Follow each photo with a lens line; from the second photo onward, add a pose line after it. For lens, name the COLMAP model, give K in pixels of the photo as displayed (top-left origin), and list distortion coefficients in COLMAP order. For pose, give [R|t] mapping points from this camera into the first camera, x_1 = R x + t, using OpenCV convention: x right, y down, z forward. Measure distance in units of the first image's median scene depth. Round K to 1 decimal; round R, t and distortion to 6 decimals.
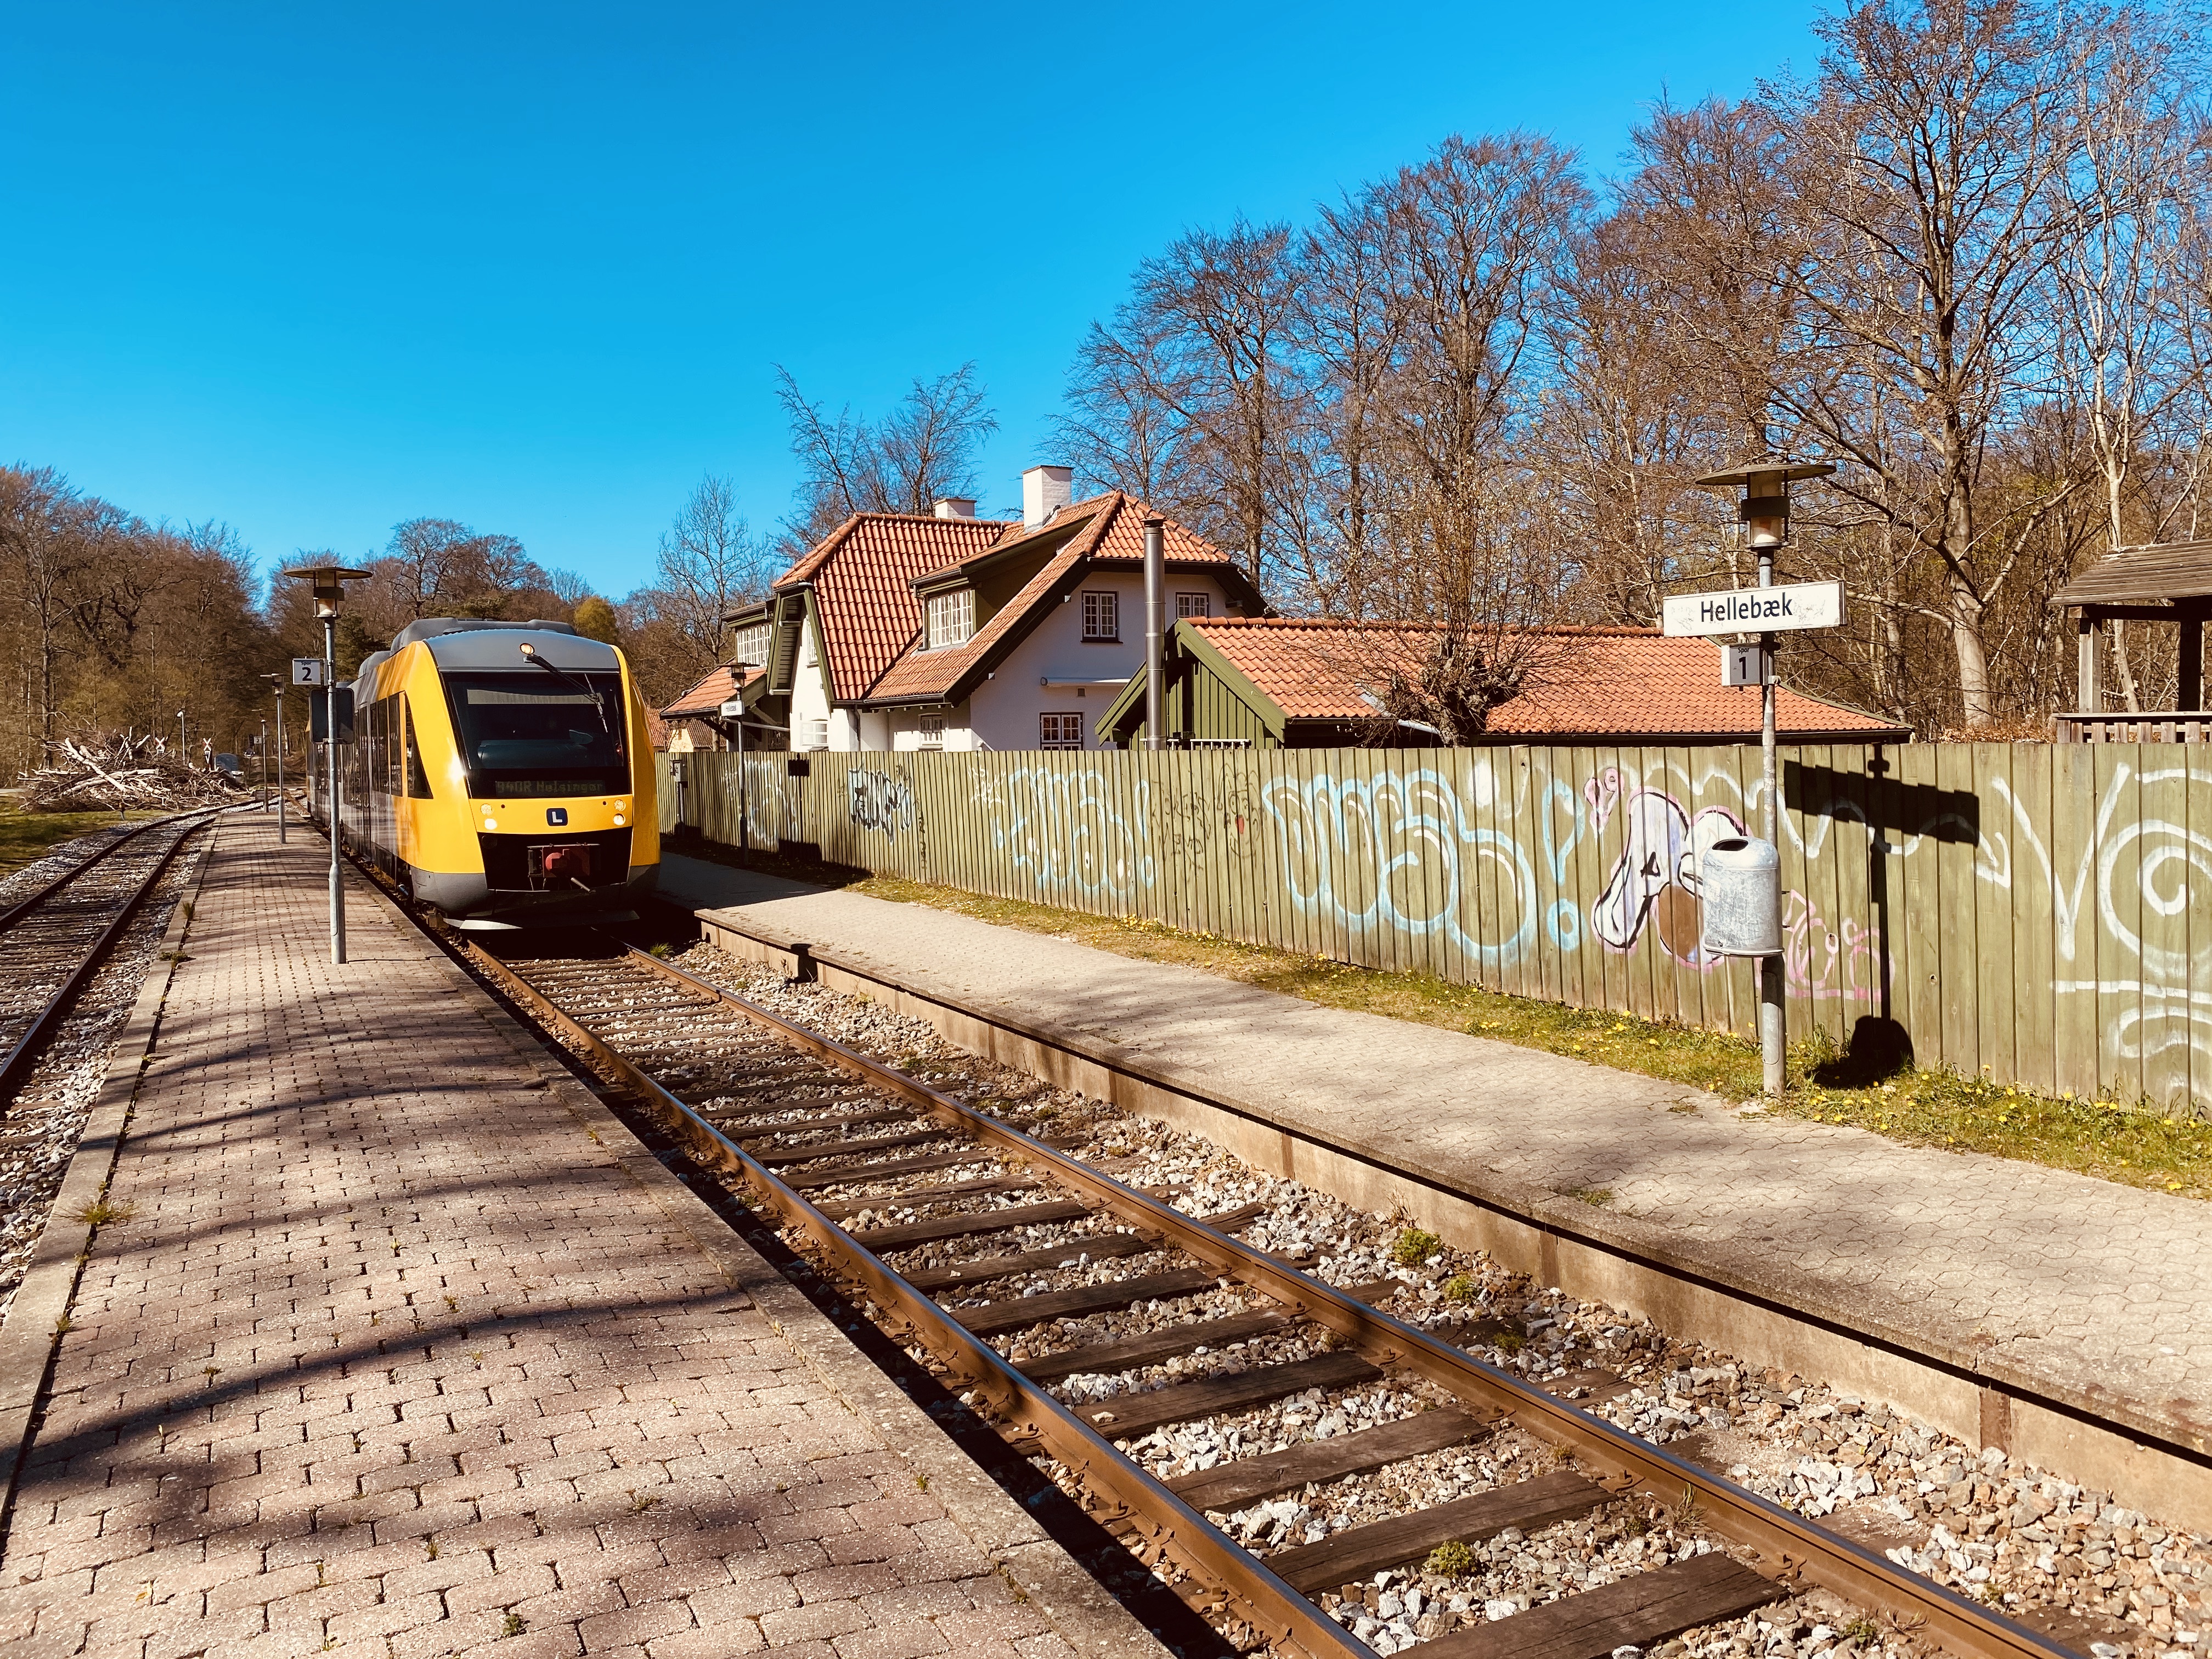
lens RADIAL K [[1671.5, 0, 1106.0], [0, 1671.5, 829.5], [0, 0, 1]] dist [0.110083, -0.202484]
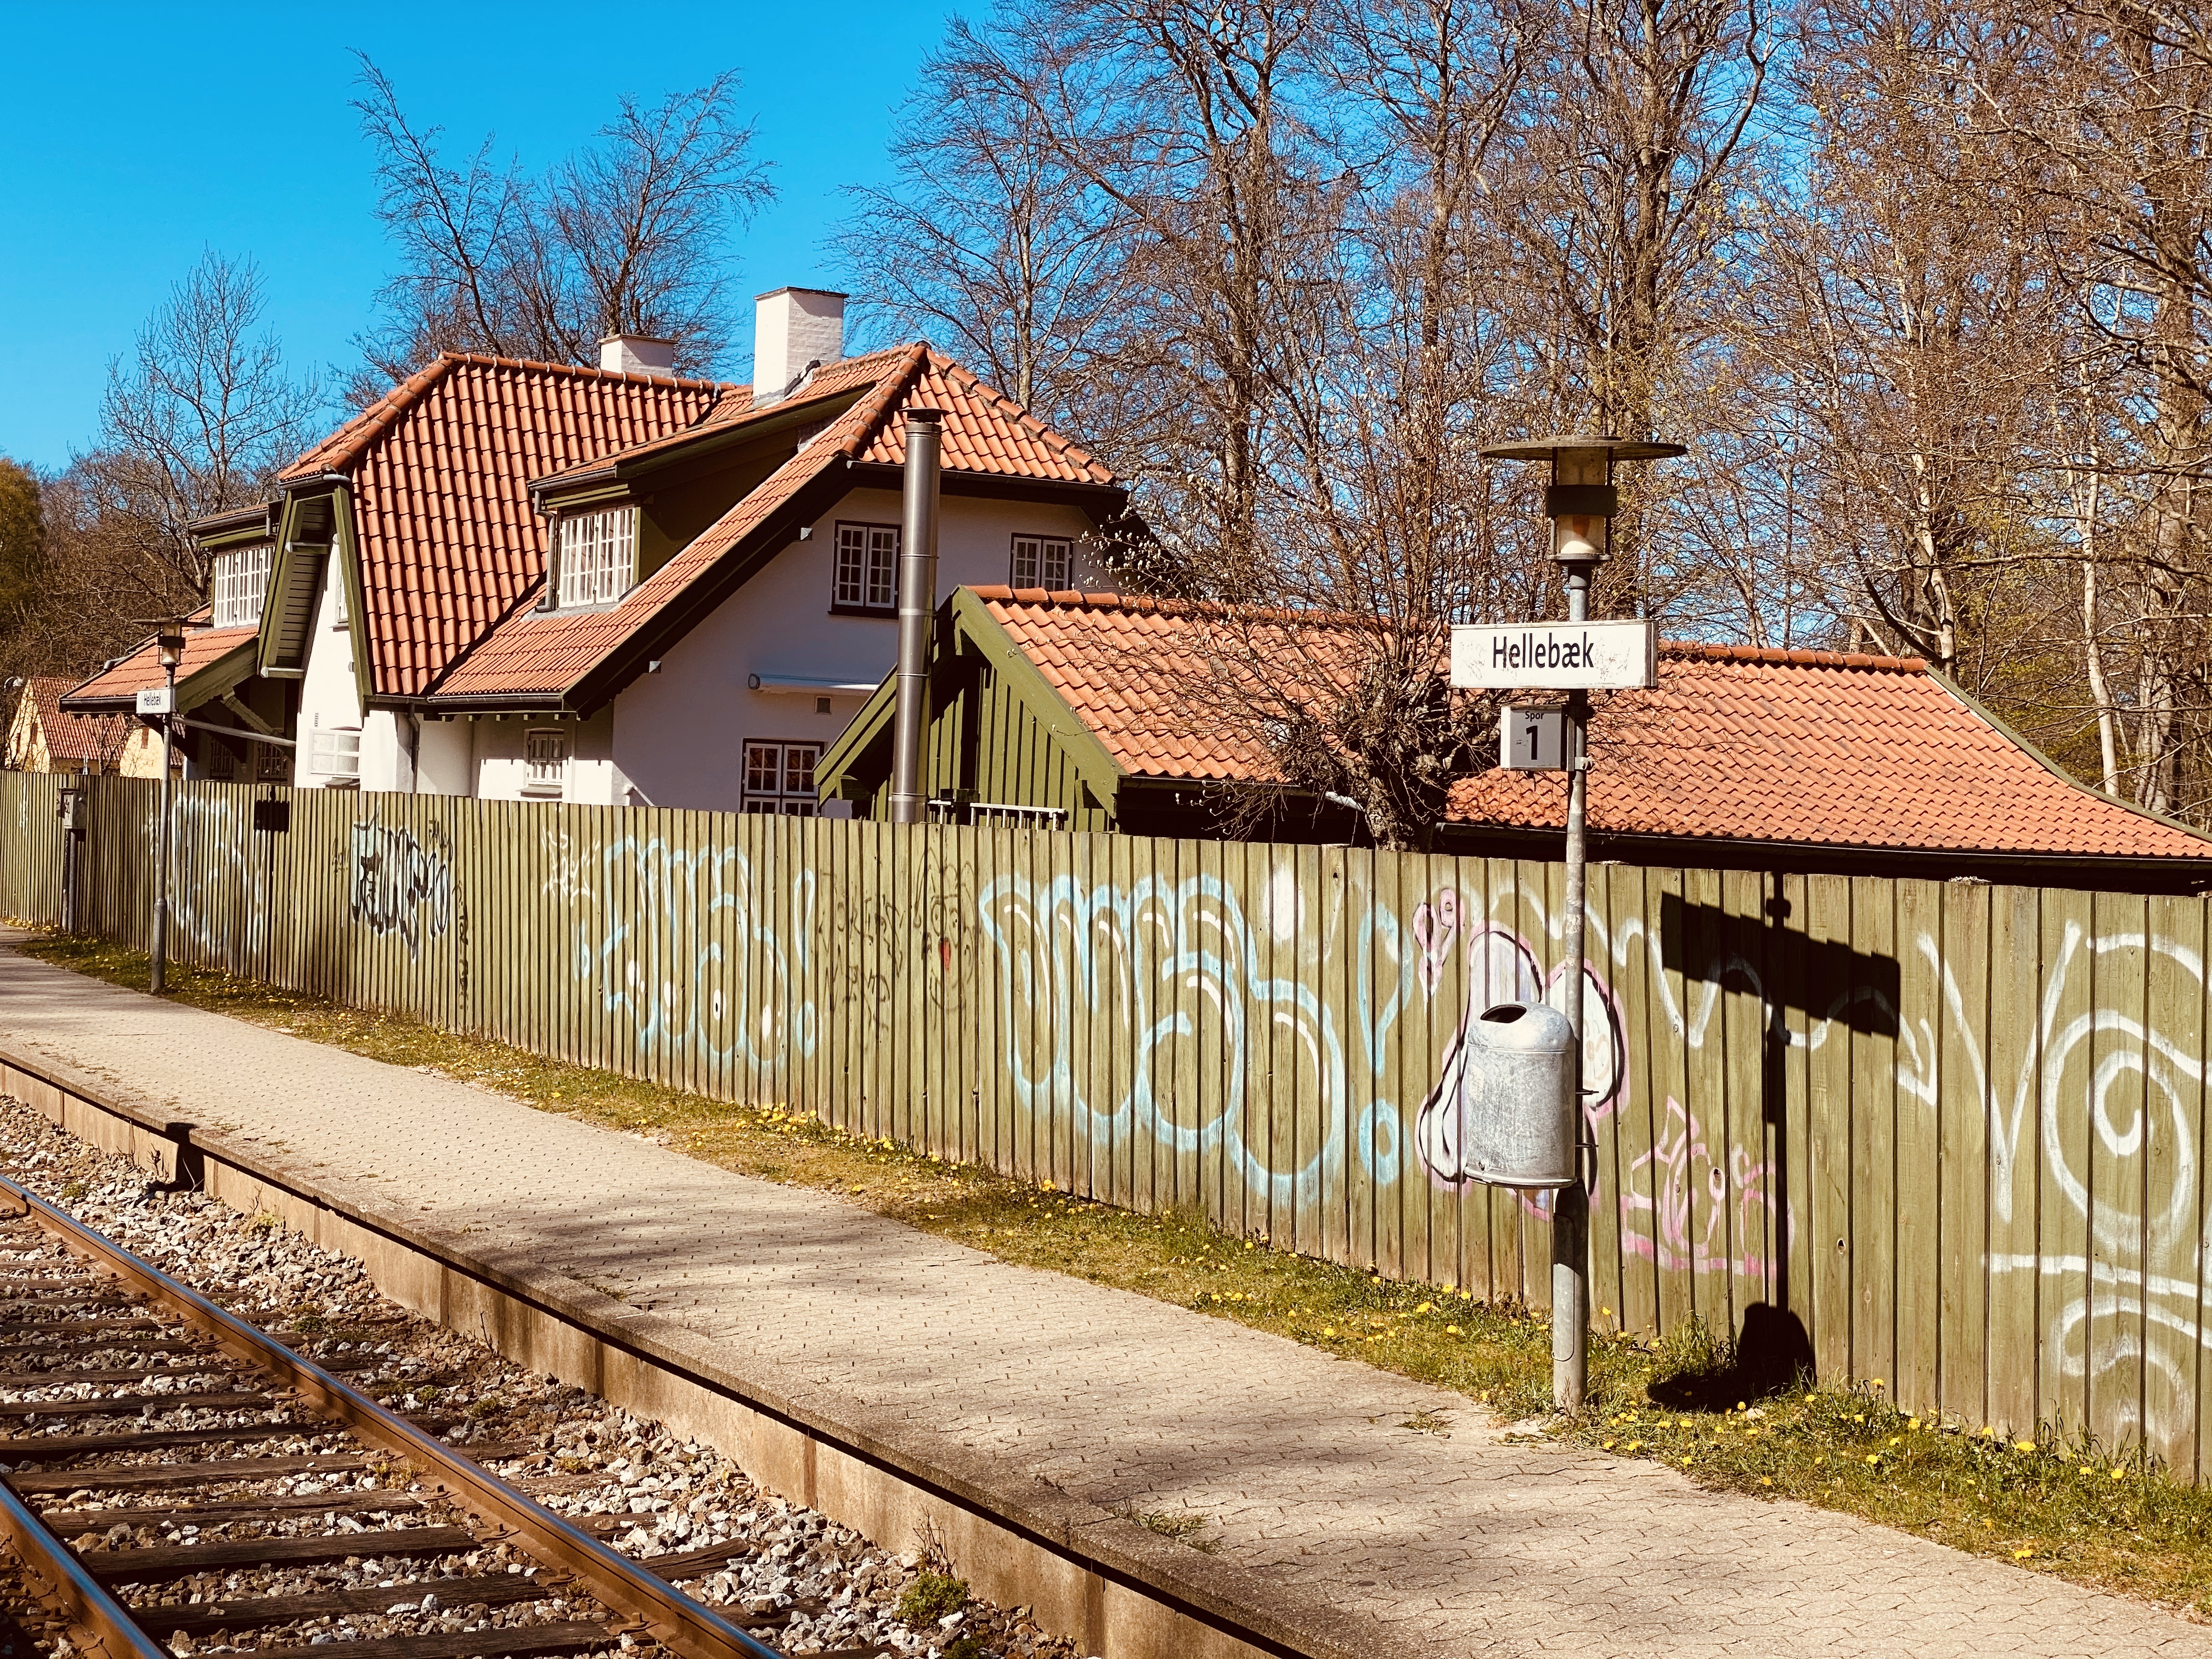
lens RADIAL K [[3368.9, 0, 1105.9], [0, 3368.9, 767.0], [0, 0, 1]] dist [0.077897, 0.009362]
pose [[0.998208, 0.057572, 0.016304, 0.121652], [-0.056438, 0.996412, -0.063067, 0.003294], [-0.019877, 0.062034, 0.997876, -0.187130]]
